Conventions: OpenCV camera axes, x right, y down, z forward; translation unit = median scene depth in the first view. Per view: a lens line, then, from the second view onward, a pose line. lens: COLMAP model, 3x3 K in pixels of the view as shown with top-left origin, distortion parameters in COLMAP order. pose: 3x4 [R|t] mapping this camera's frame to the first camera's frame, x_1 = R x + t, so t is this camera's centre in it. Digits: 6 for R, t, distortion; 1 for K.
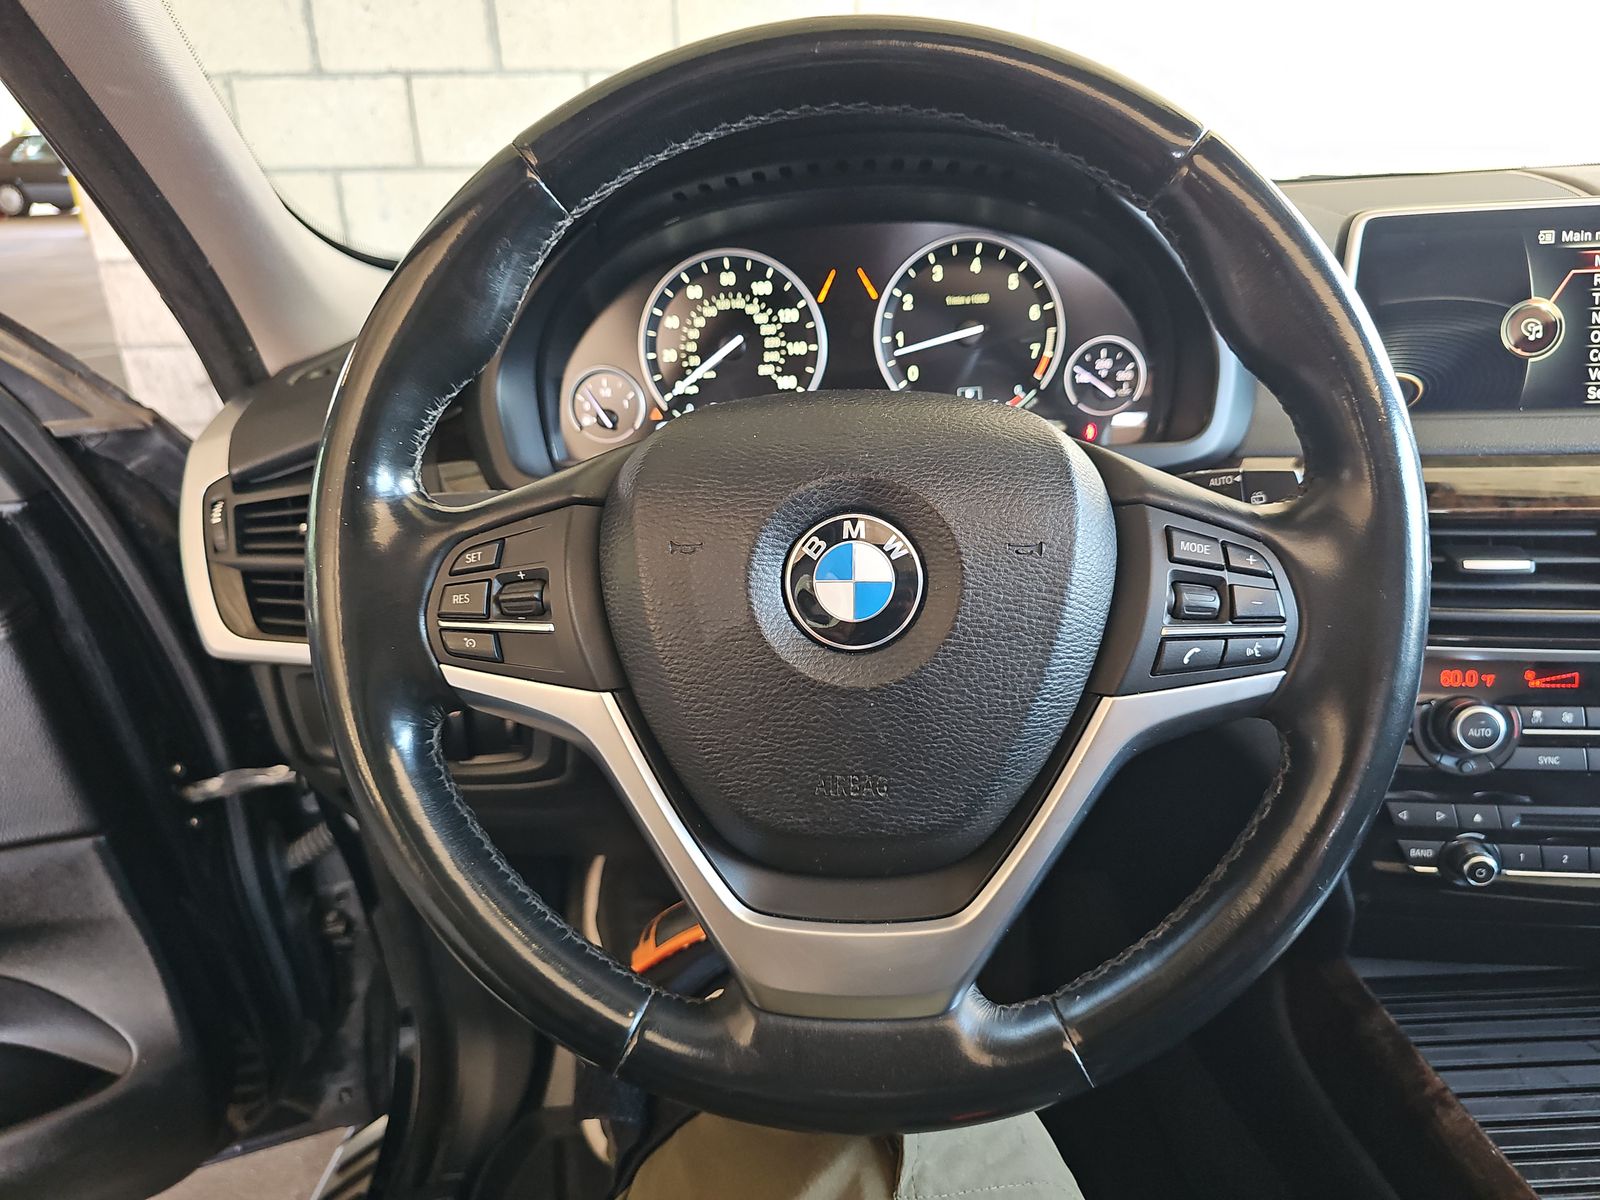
lens RADIAL K [[1062.1, 0, 810.8], [0, 1062.1, 587.5], [0, 0, 1]] dist [0.041726, -0.032968]
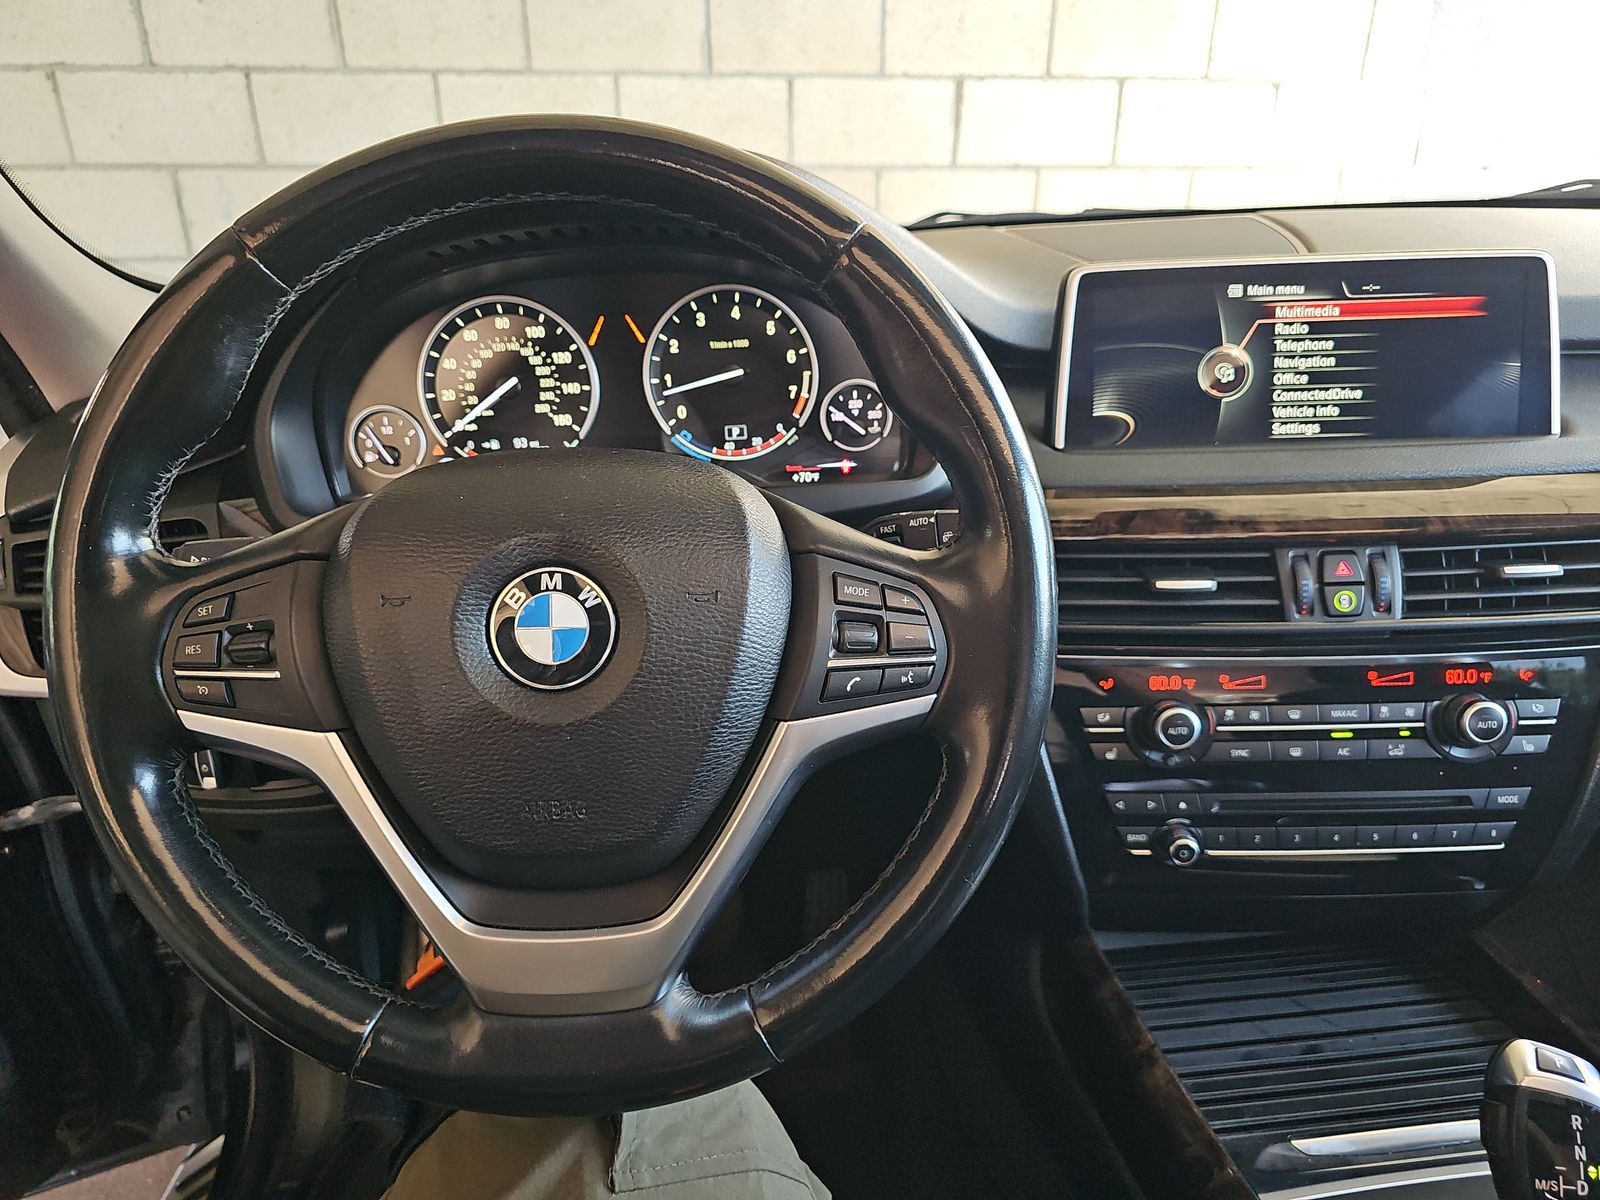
lens RADIAL K [[1062.1, 0, 795.0], [0, 1062.1, 596.5], [0, 0, 1]] dist [0.041726, -0.032968]
pose [[0.996210, -0.019827, 0.084685, 0.118340], [0.018568, 0.999705, 0.015630, -0.030420], [-0.084970, -0.013998, 0.996285, -0.083473]]
